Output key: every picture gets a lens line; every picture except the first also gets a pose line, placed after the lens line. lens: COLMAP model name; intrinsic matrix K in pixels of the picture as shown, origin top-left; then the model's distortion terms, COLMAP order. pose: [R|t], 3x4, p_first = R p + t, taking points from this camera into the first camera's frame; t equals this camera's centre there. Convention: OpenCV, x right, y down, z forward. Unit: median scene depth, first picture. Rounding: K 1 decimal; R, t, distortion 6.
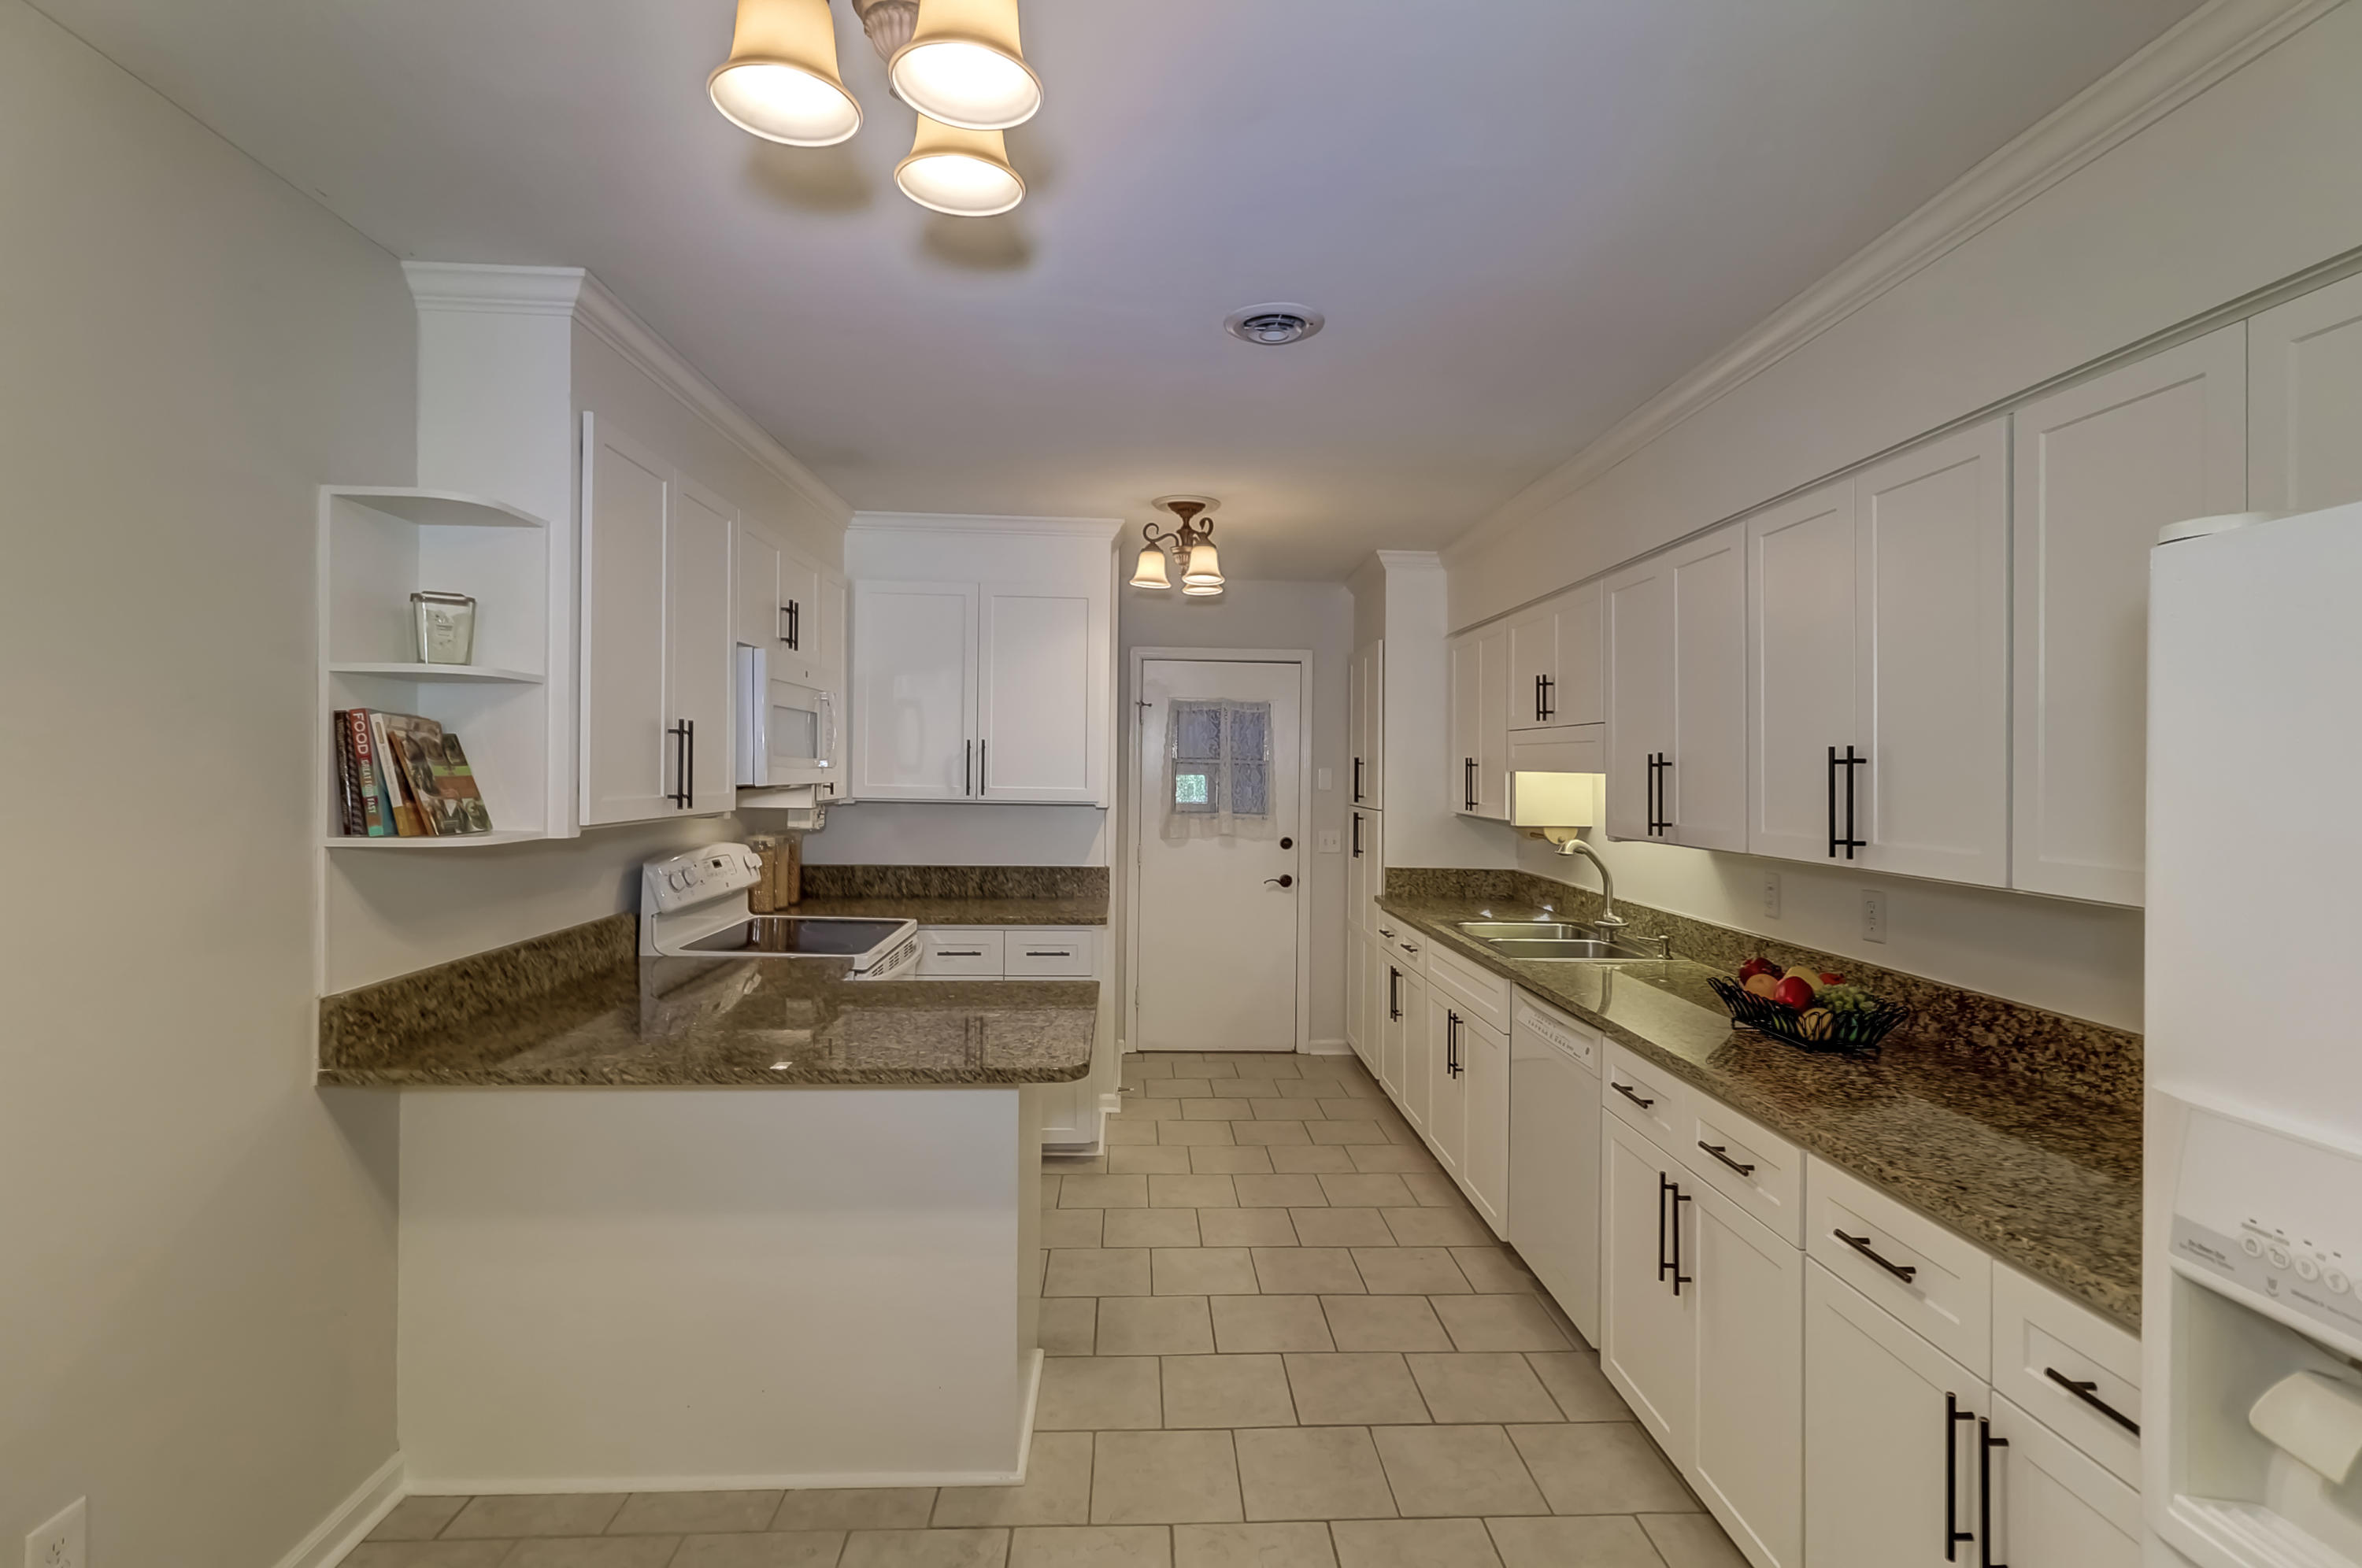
lens RADIAL K [[1087.6, 0, 1172.6], [0, 1087.6, 749.0], [0, 0, 1]] dist [0.005321, -0.002336]
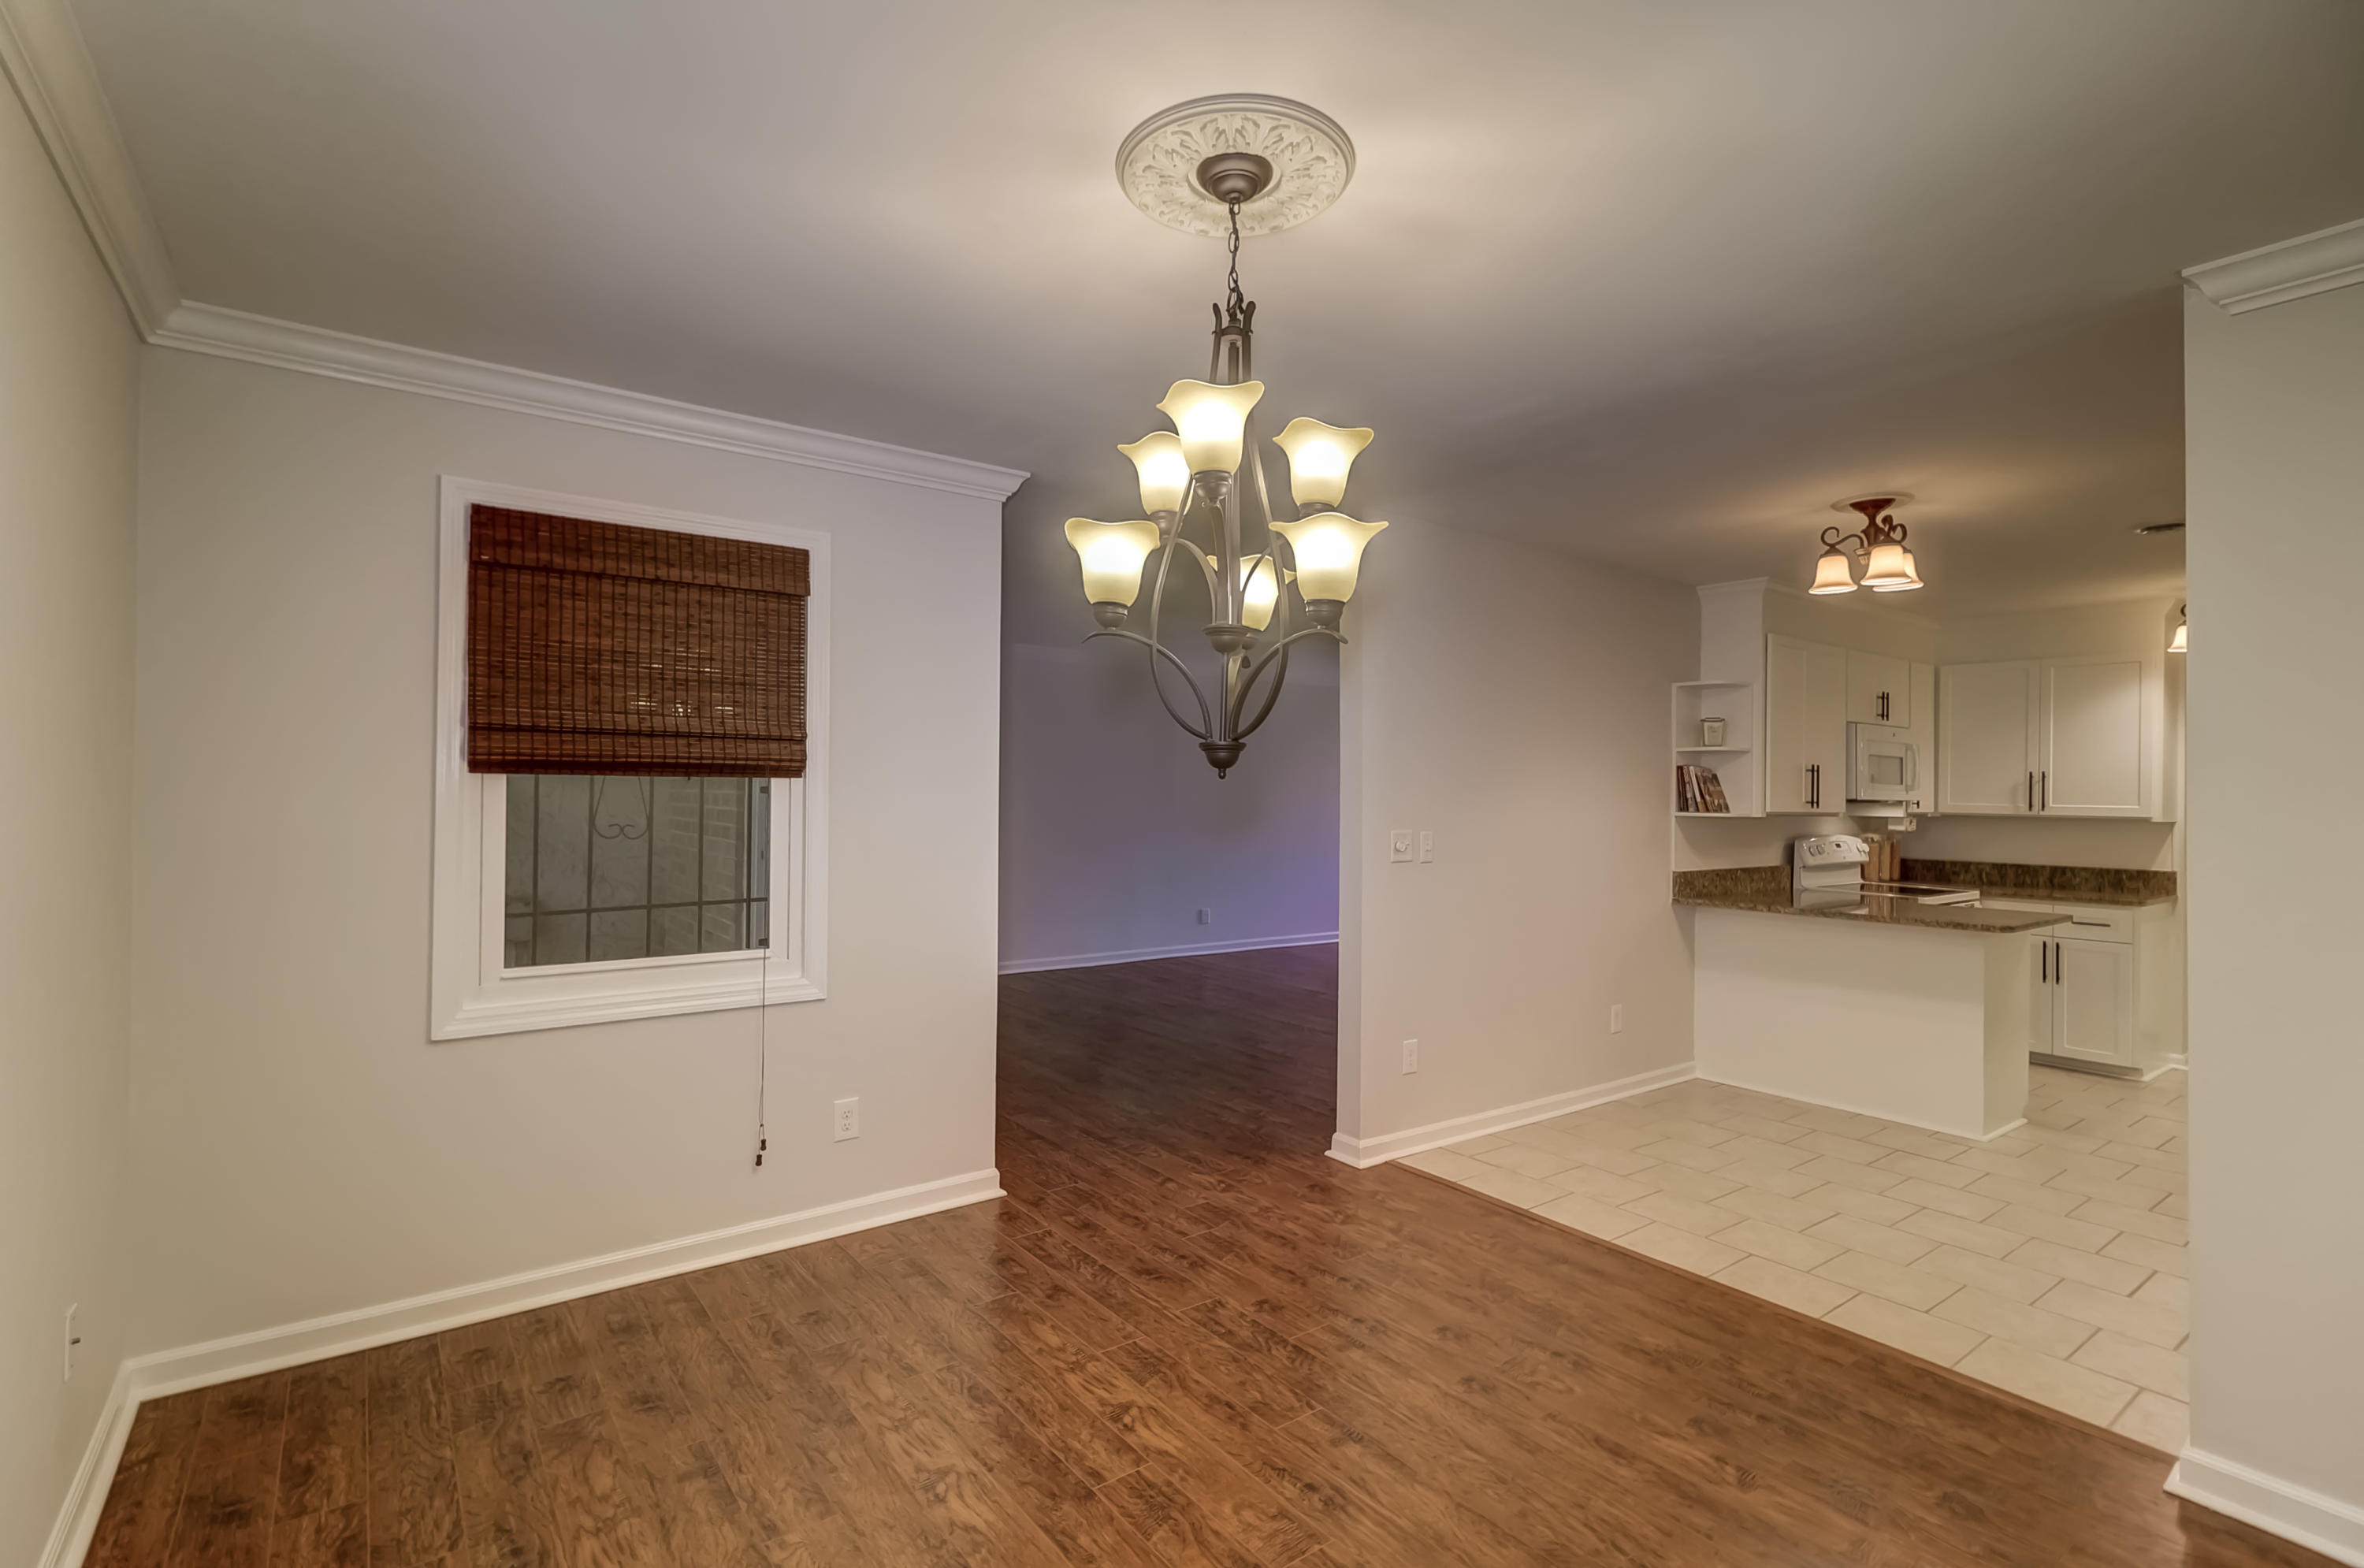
lens RADIAL K [[1088.6, 0, 1185.5], [0, 1088.6, 789.7], [0, 0, 1]] dist [0.005321, -0.002336]
pose [[0.572031, -0.009109, -0.820181, 0.602160], [0.007431, 0.999955, -0.005923, 0.025015], [0.820198, -0.002706, 0.572073, -1.236814]]
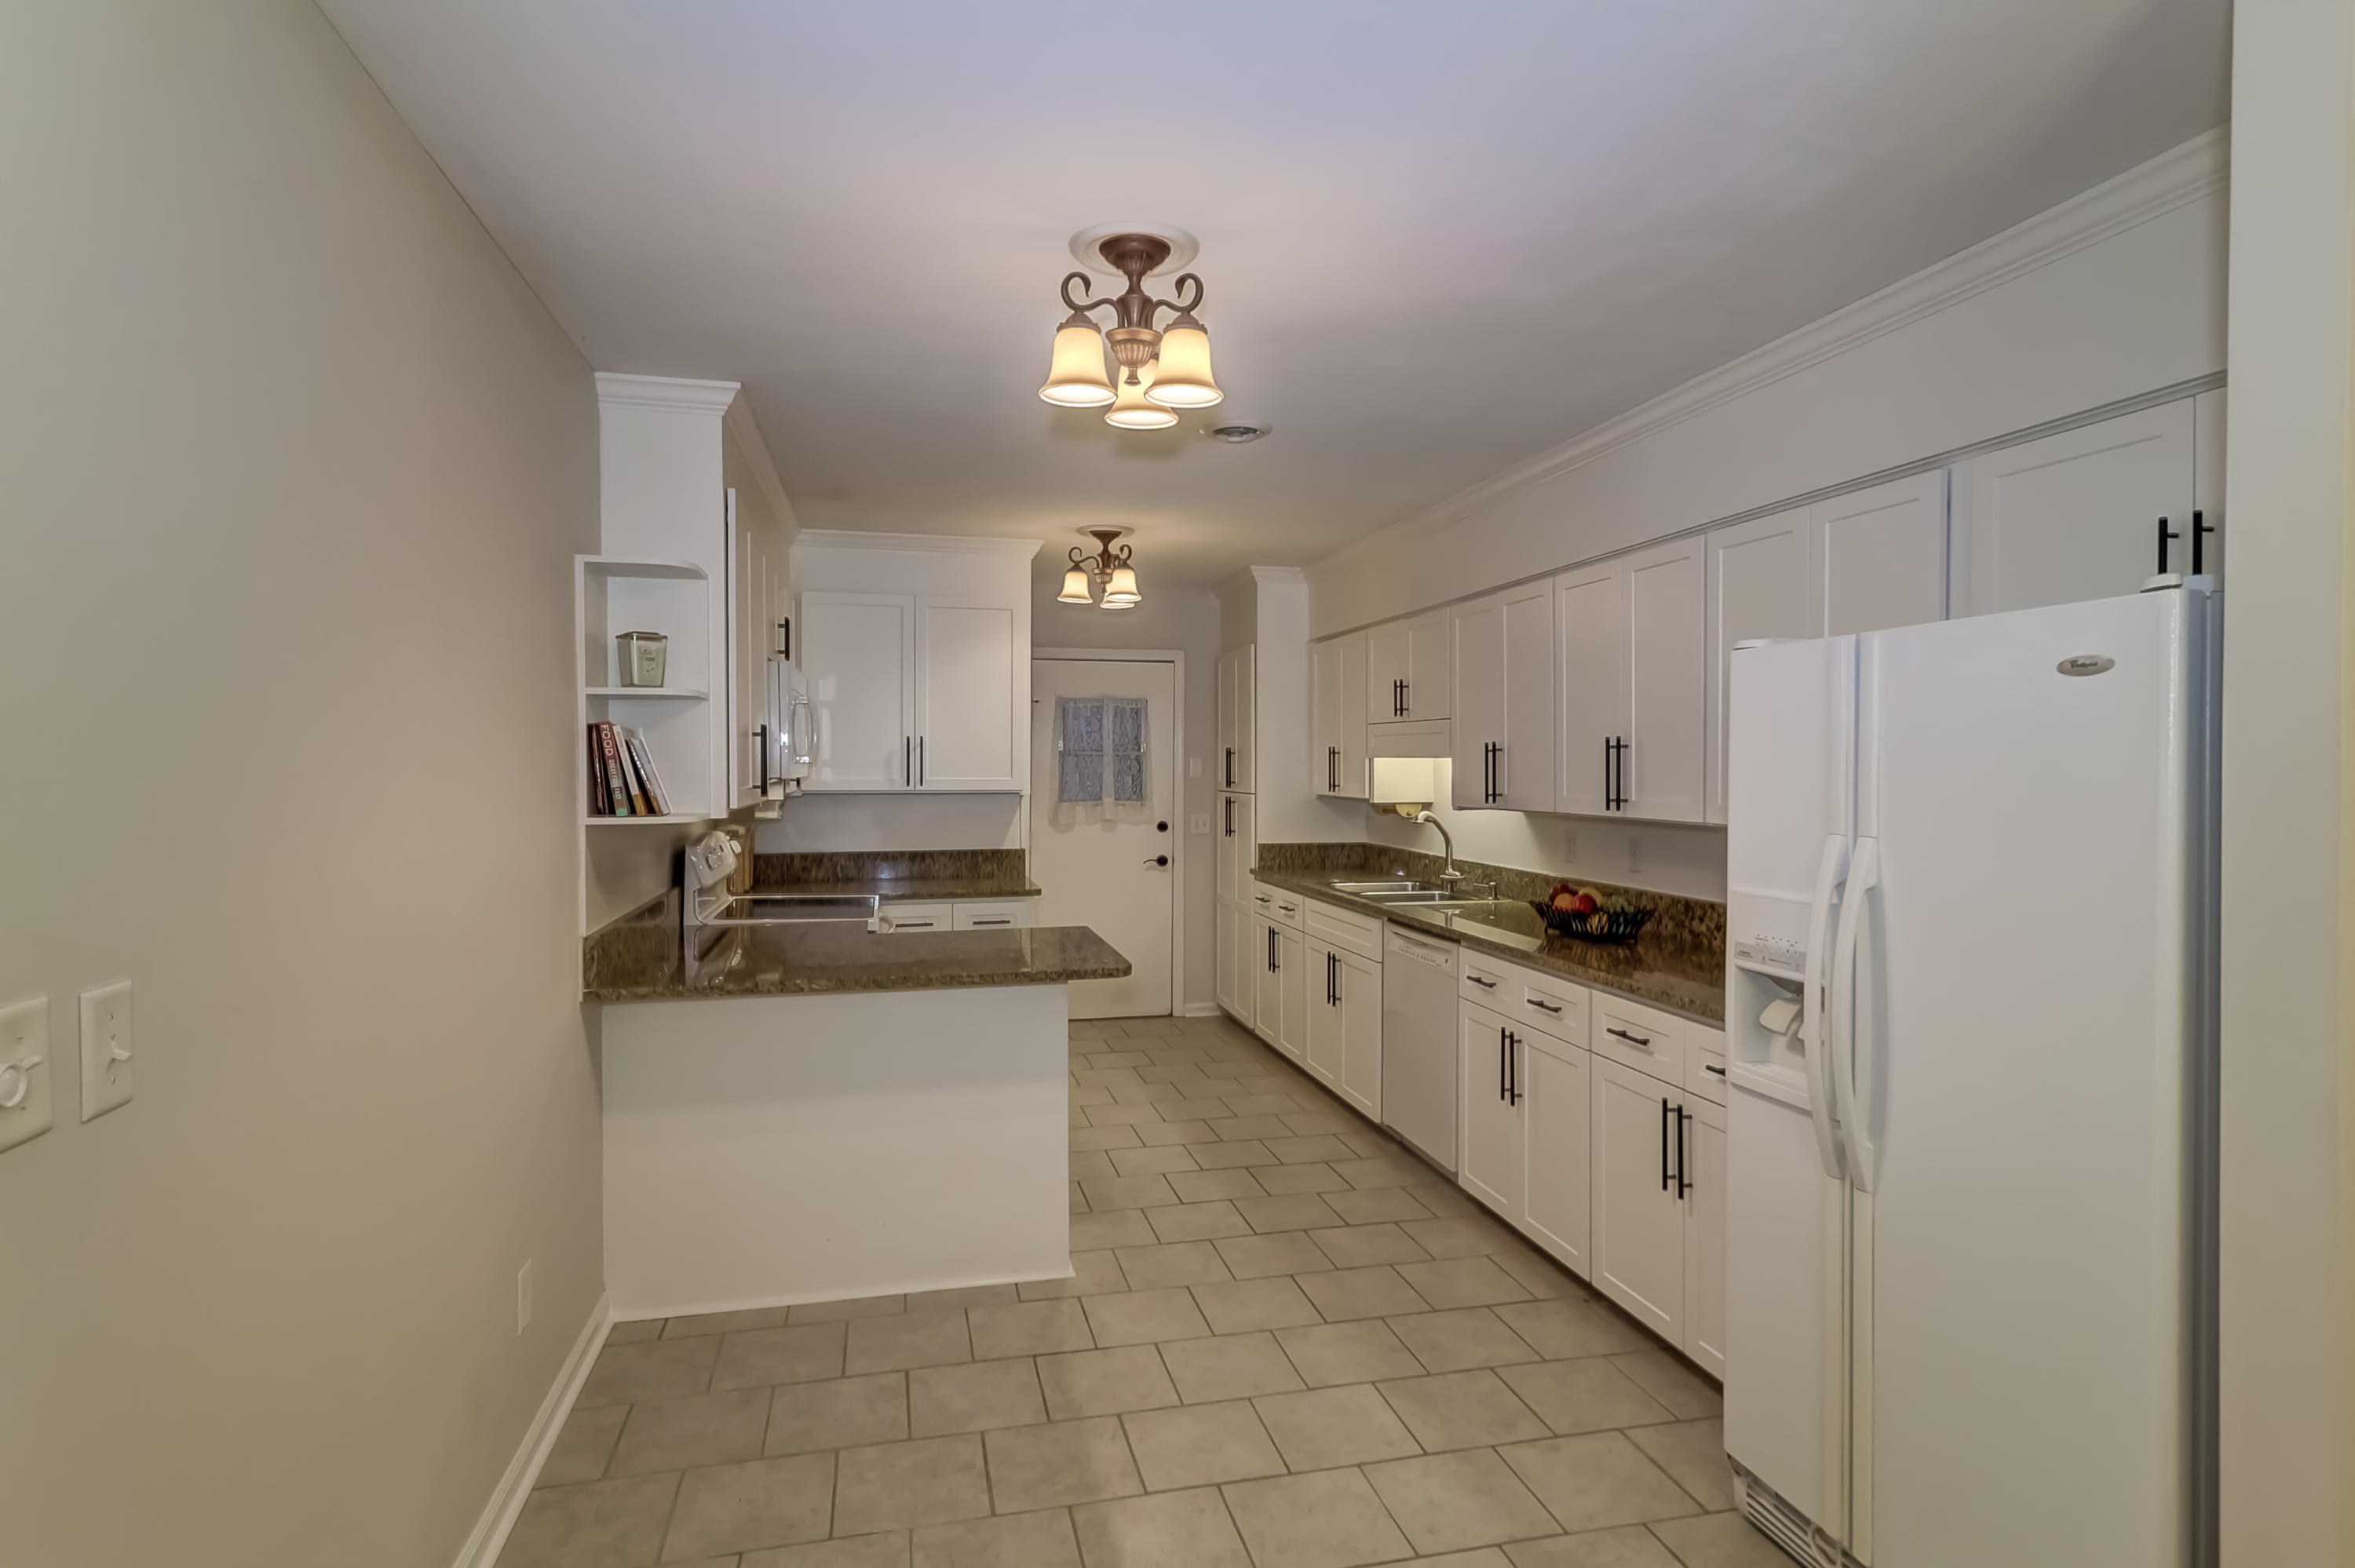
lens RADIAL K [[1219.7, 0, 1178.6], [0, 1219.7, 777.1], [0, 0, 1]] dist [0.004690, 0.001281]
pose [[0.980447, -0.017297, 0.196021, -0.277698], [0.011121, 0.999408, 0.032563, -0.007859], [-0.196469, -0.029747, 0.980059, -0.485095]]
